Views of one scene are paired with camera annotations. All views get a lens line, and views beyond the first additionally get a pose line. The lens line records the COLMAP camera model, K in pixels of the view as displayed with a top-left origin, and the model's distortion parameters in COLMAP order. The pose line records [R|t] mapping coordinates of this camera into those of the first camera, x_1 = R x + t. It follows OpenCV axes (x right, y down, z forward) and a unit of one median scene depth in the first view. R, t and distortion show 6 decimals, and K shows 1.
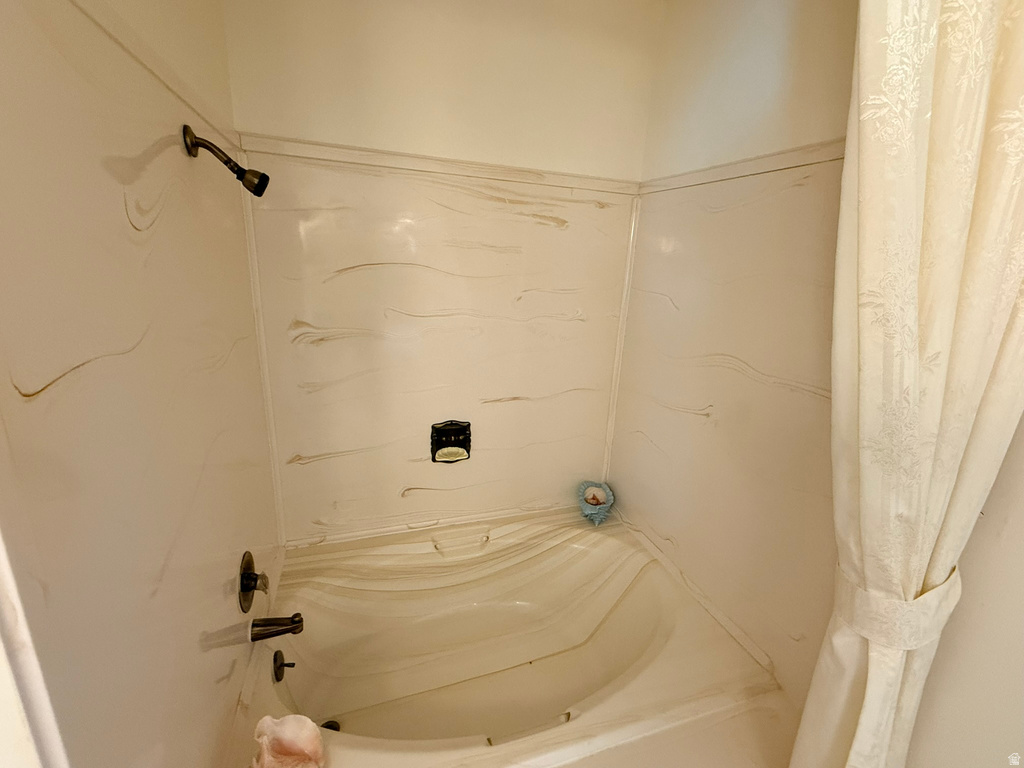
lens RADIAL K [[446.4, 0, 513.6], [0, 446.4, 380.5], [0, 0, 1]] dist [0.001265, -0.000524]
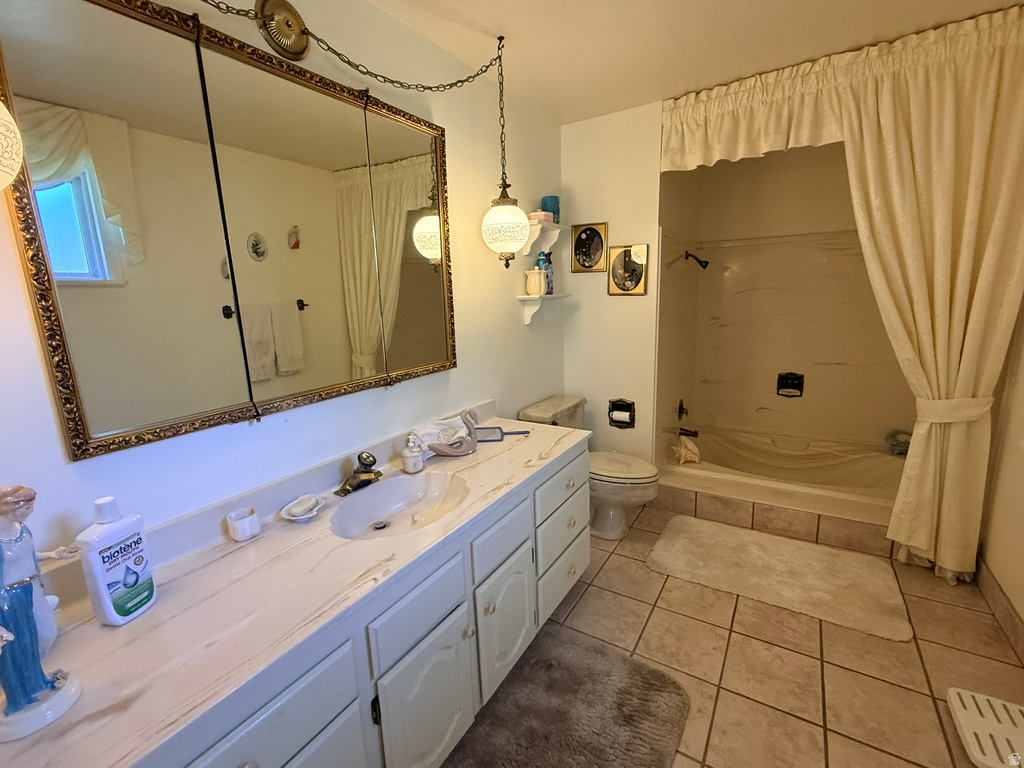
lens RADIAL K [[446.4, 0, 514.4], [0, 446.4, 380.3], [0, 0, 1]] dist [0.001265, -0.000524]
pose [[0.623126, 0.086226, -0.777354, 0.570596], [-0.142454, 0.989792, -0.004401, 0.289674], [0.769039, 0.113480, 0.629048, -0.990160]]
